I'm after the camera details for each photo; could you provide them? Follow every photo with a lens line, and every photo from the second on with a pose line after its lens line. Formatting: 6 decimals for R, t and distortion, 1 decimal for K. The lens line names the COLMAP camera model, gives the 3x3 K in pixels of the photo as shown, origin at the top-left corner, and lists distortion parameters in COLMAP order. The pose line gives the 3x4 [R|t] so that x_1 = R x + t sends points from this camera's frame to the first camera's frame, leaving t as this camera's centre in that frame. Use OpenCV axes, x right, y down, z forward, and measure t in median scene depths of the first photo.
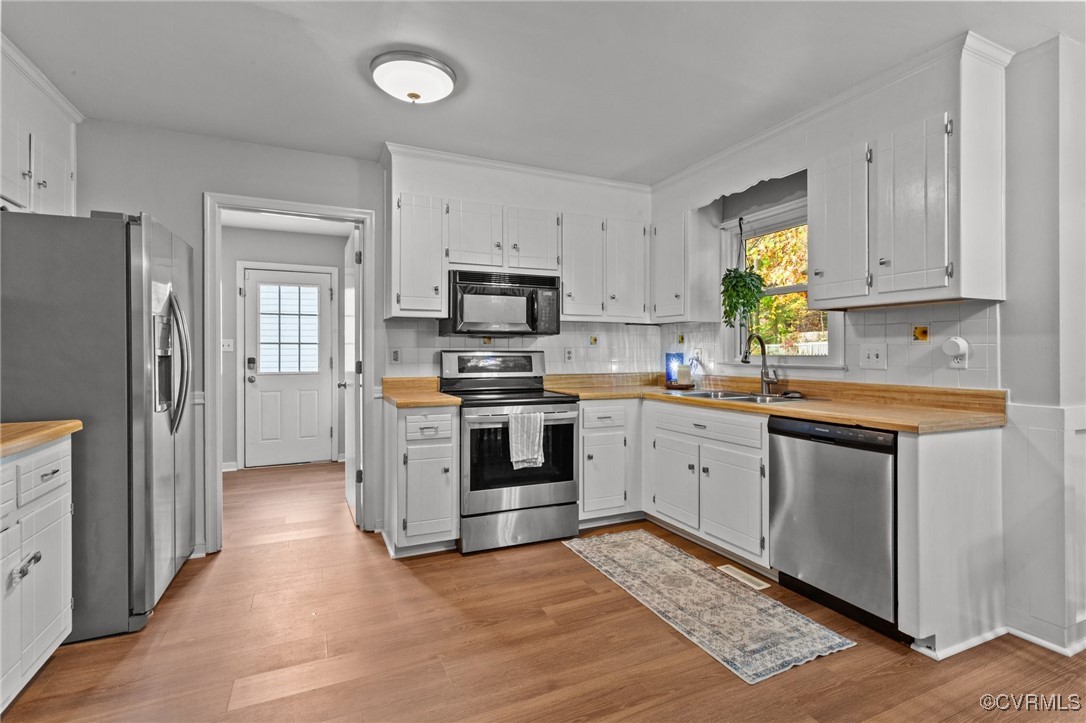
lens RADIAL K [[523.4, 0, 543.2], [0, 523.4, 350.2], [0, 0, 1]] dist [0.002493, 0.002384]
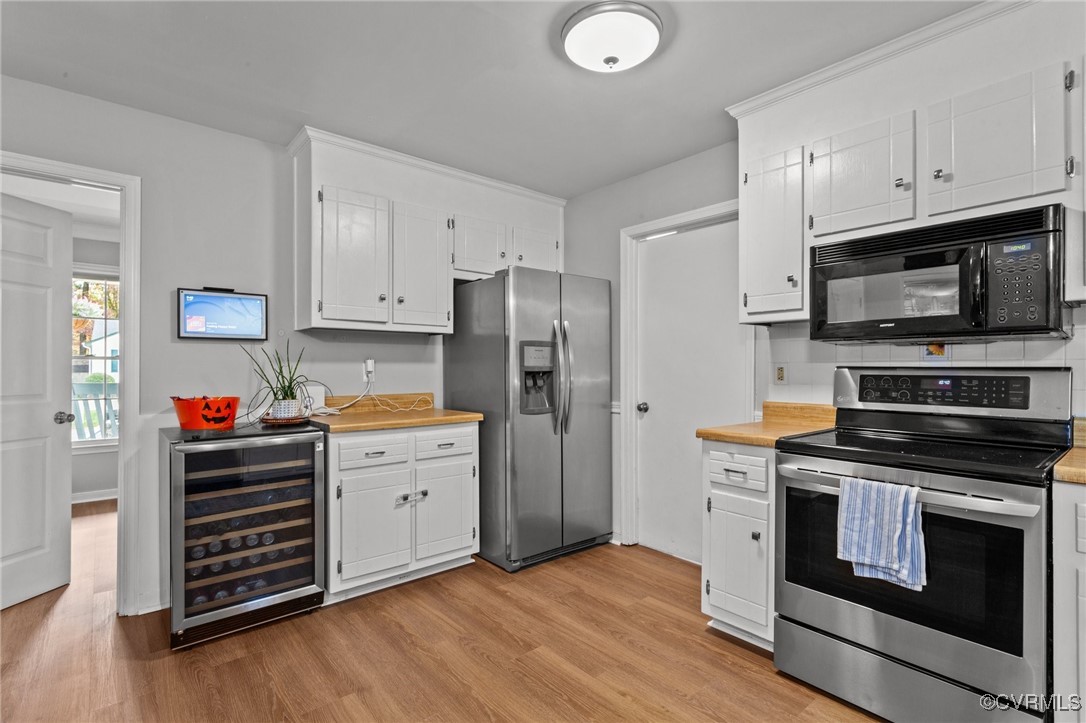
lens RADIAL K [[523.4, 0, 548.0], [0, 523.4, 364.3], [0, 0, 1]] dist [0.002493, 0.002384]
pose [[0.266313, -0.004717, -0.963875, 0.403098], [0.001509, 0.999989, -0.004476, 0.000164], [0.963886, -0.000262, 0.266317, 0.518992]]
